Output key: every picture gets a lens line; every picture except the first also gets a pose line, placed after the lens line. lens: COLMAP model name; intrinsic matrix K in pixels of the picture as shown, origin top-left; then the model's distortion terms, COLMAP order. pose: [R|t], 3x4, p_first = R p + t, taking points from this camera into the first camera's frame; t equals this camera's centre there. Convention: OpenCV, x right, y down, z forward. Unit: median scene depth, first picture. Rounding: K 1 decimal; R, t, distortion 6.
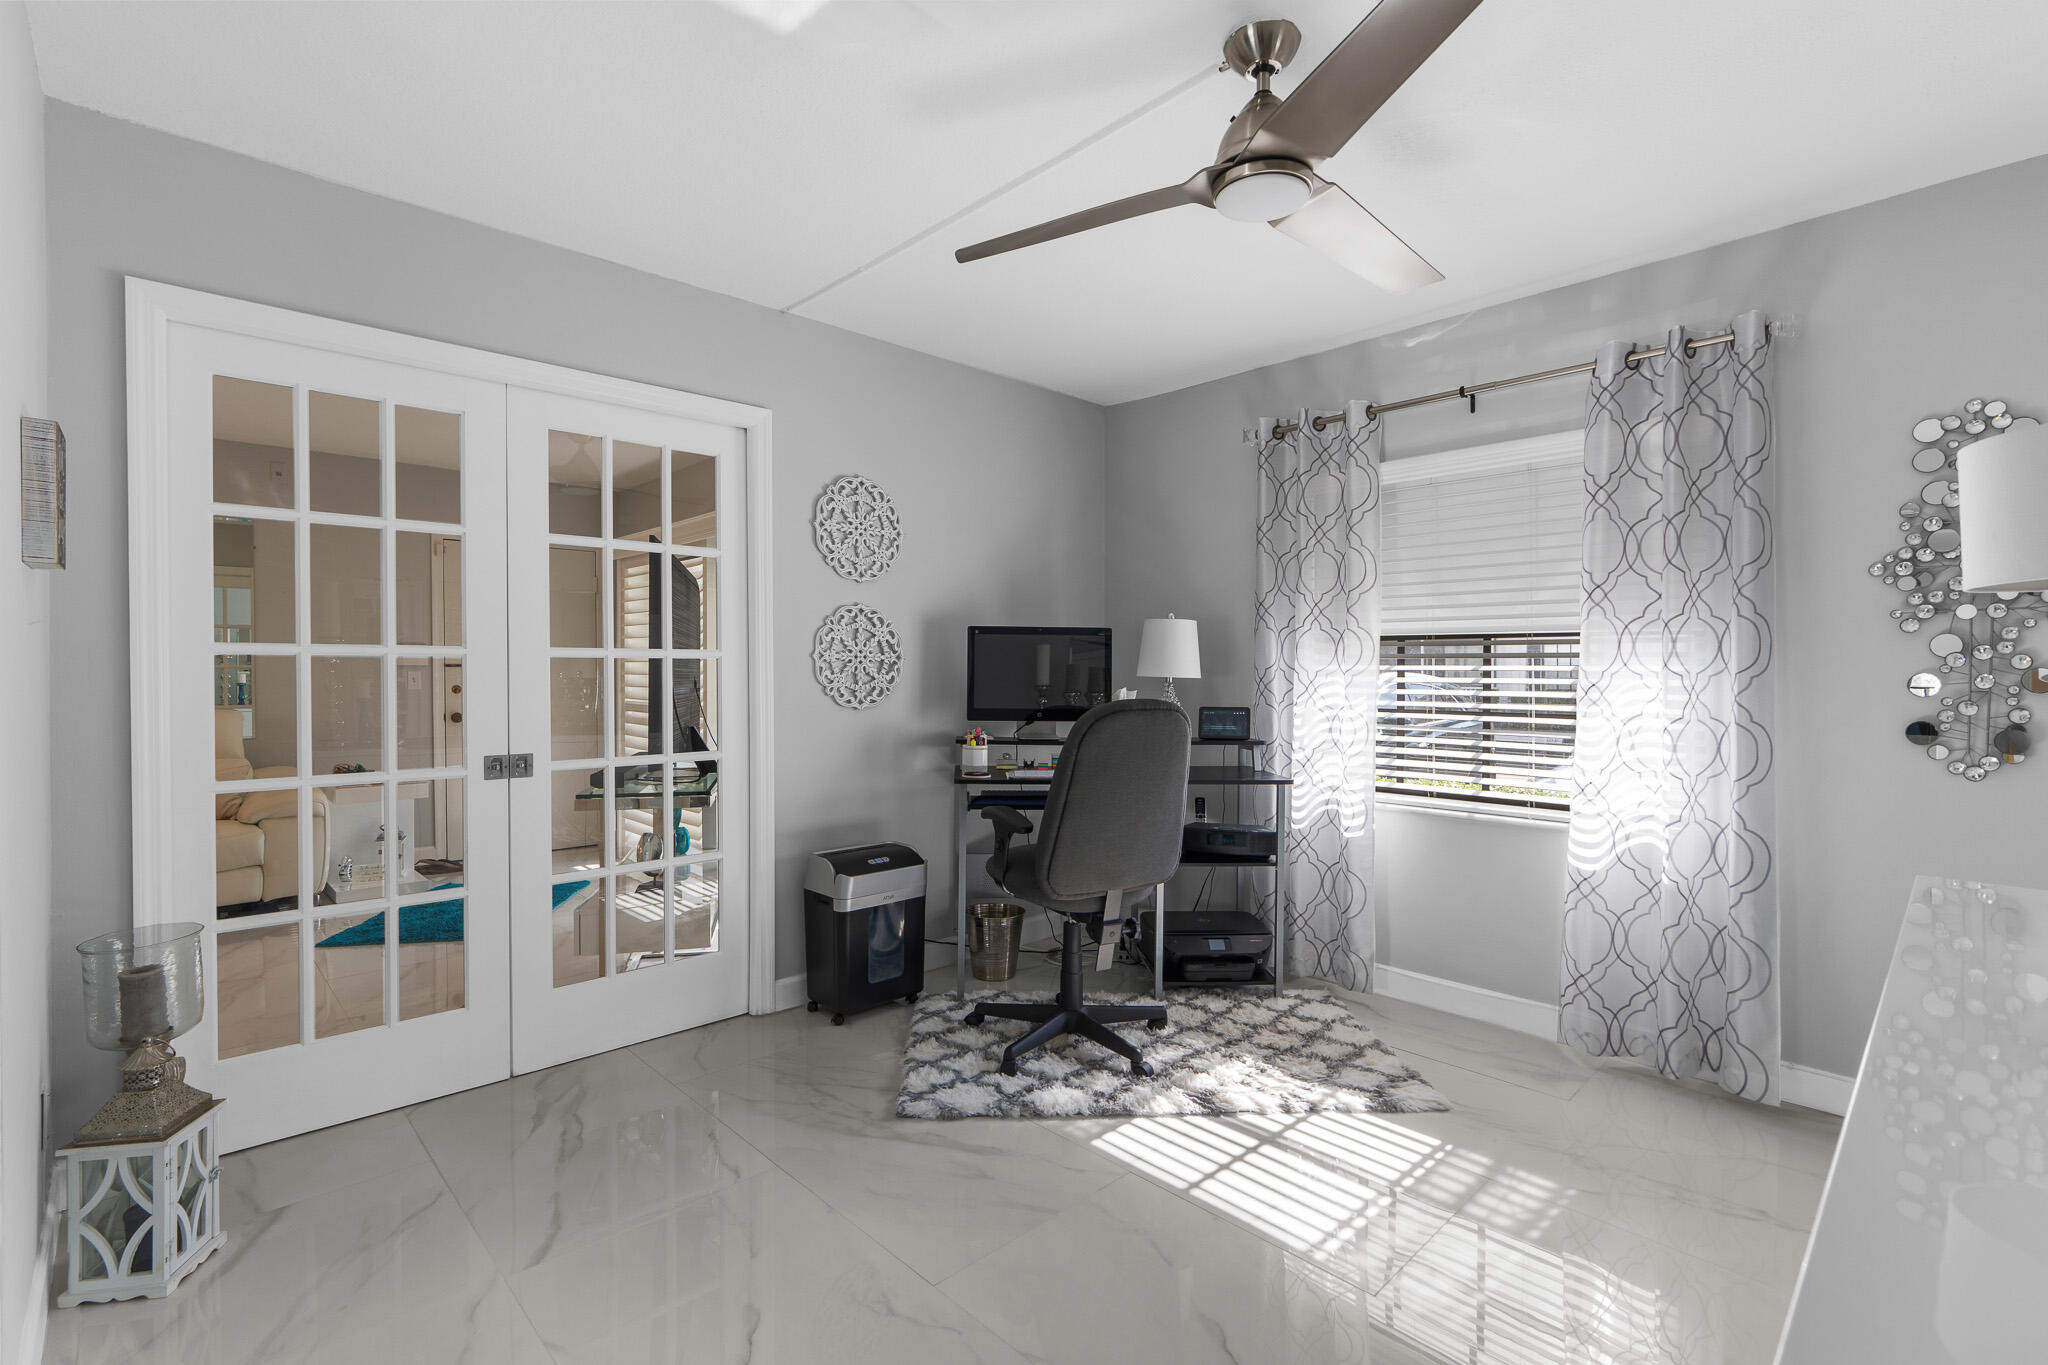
lens RADIAL K [[931.8, 0, 1007.5], [0, 931.8, 677.5], [0, 0, 1]] dist [-0.013282, 0.000026]
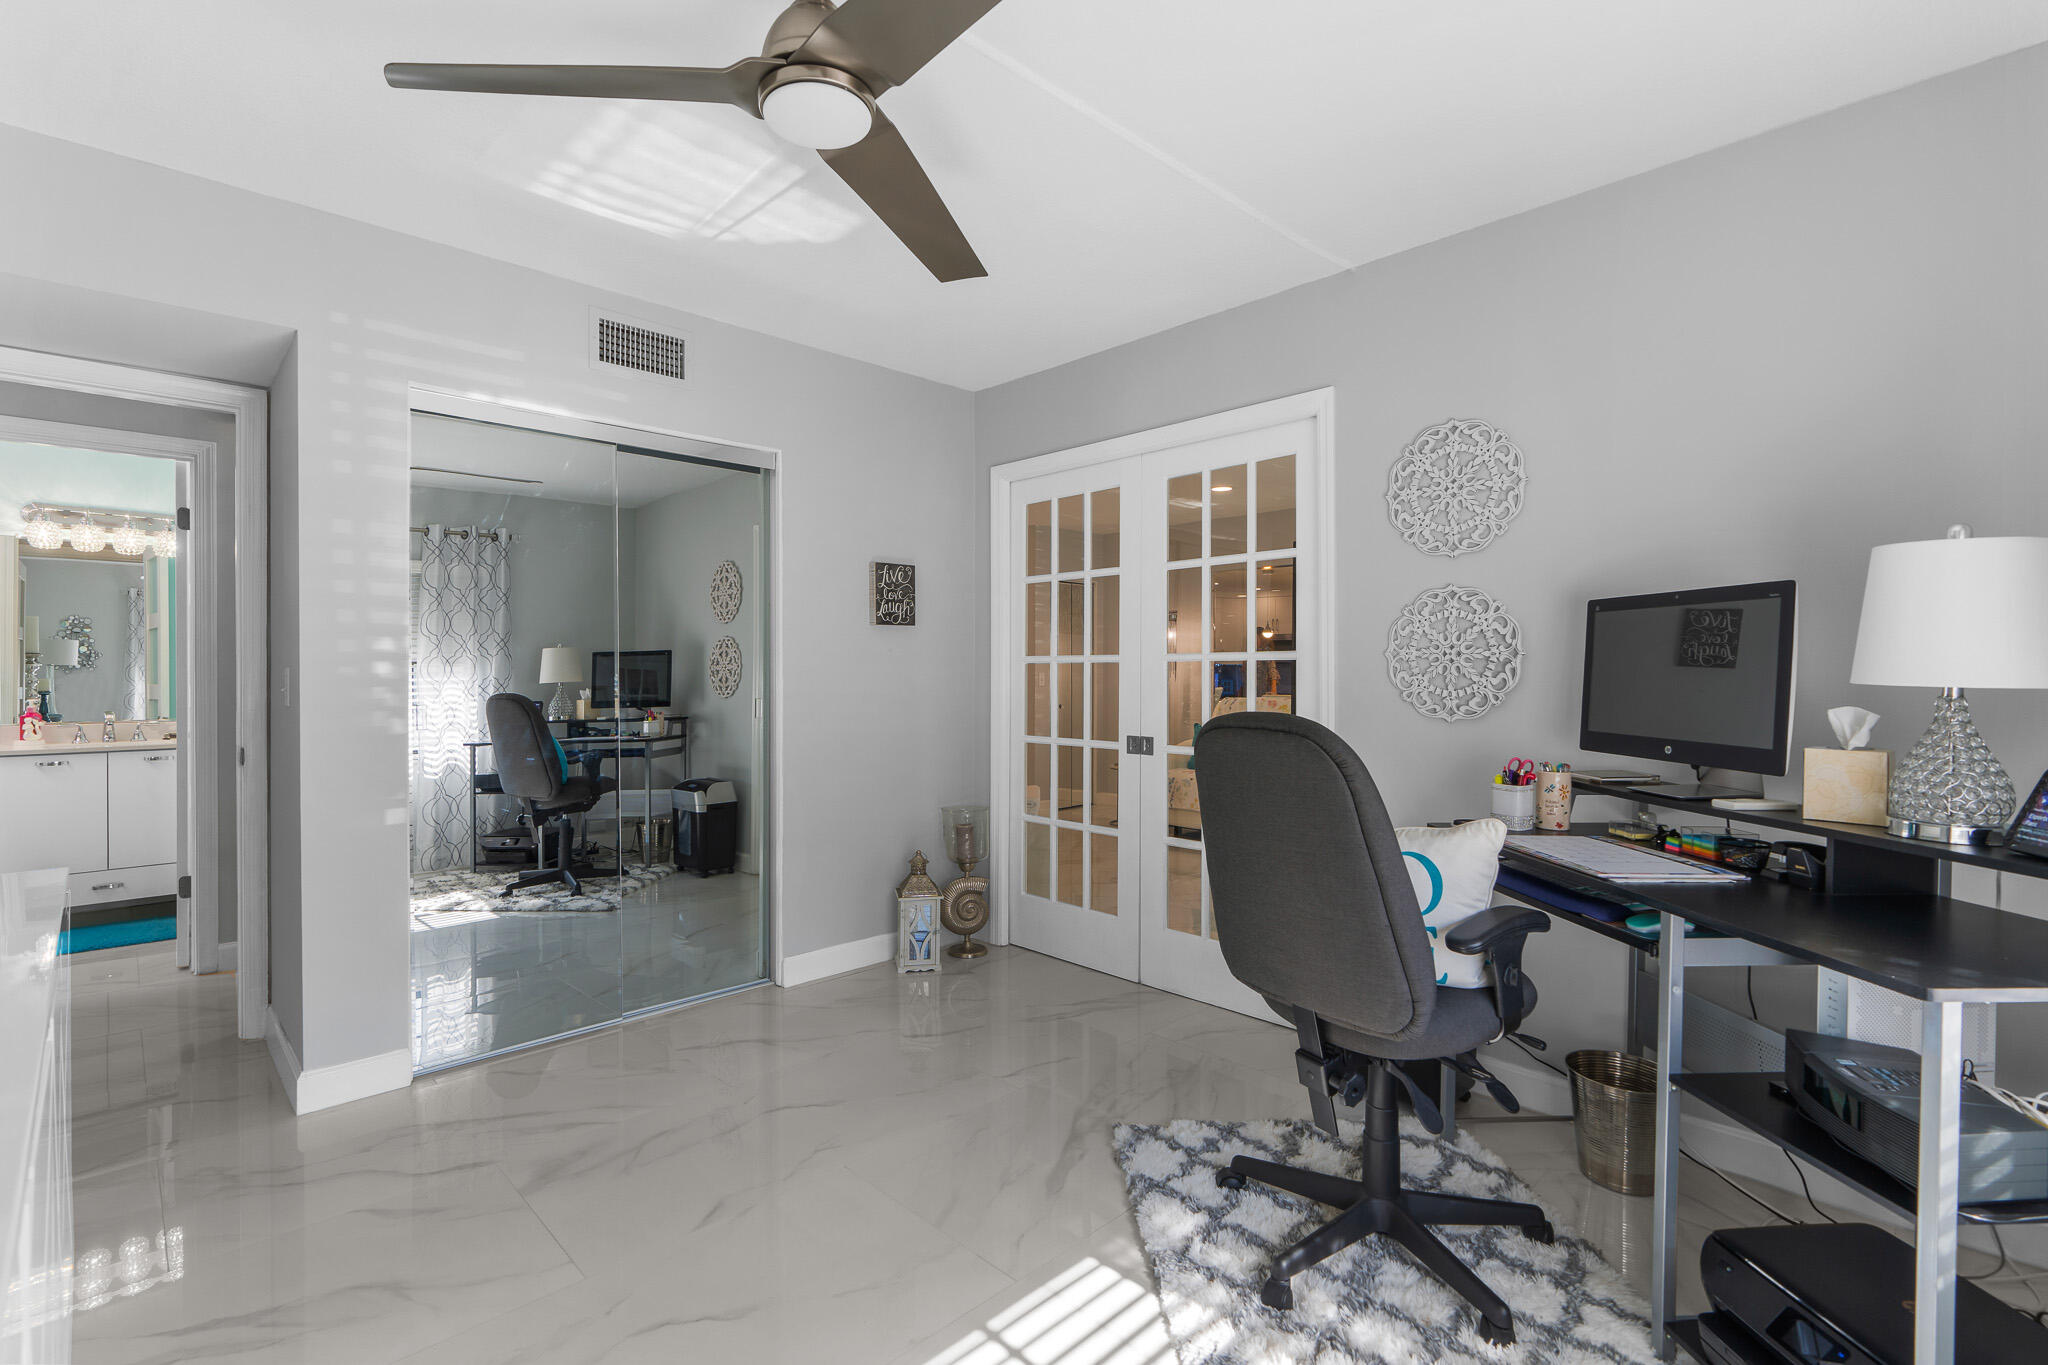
lens RADIAL K [[931.8, 0, 1007.5], [0, 931.8, 677.5], [0, 0, 1]] dist [-0.013282, 0.000026]
pose [[0.015066, 0.006672, -0.999864, 0.770768], [-0.004793, 0.999967, 0.006600, -0.007704], [0.999875, 0.004693, 0.015097, 0.789778]]
